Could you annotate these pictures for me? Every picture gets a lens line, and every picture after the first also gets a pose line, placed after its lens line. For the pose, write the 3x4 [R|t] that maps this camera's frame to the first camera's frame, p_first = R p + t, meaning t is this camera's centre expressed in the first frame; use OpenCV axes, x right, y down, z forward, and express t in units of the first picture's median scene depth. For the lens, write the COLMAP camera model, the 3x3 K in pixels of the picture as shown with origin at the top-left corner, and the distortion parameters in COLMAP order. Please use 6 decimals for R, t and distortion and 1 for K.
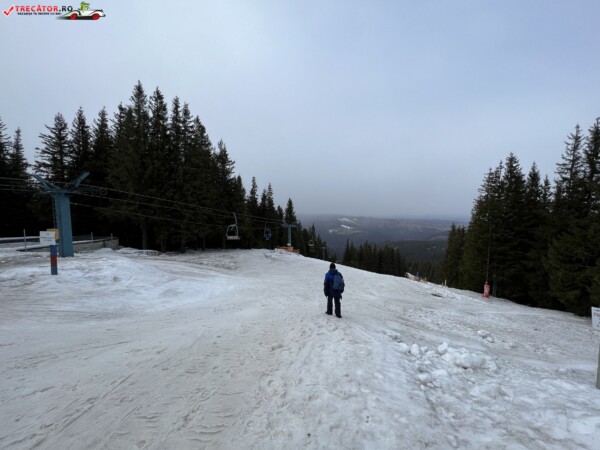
lens RADIAL K [[239.7, 0, 300.0], [0, 239.7, 227.7], [0, 0, 1]] dist [0.017281, -0.009481]
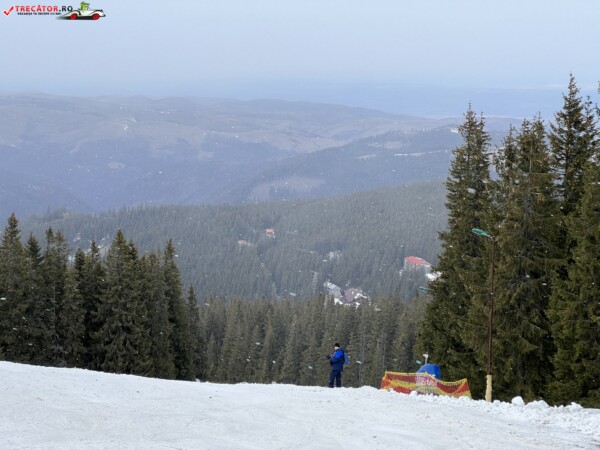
lens RADIAL K [[1340.2, 0, 305.7], [0, 1340.2, 215.3], [0, 0, 1]] dist [-0.003012, 3.348816]
pose [[0.856342, -0.049206, 0.514059, -0.187534], [0.022845, 0.998085, 0.057480, 0.002792], [-0.515903, -0.037479, 0.855827, 0.098337]]
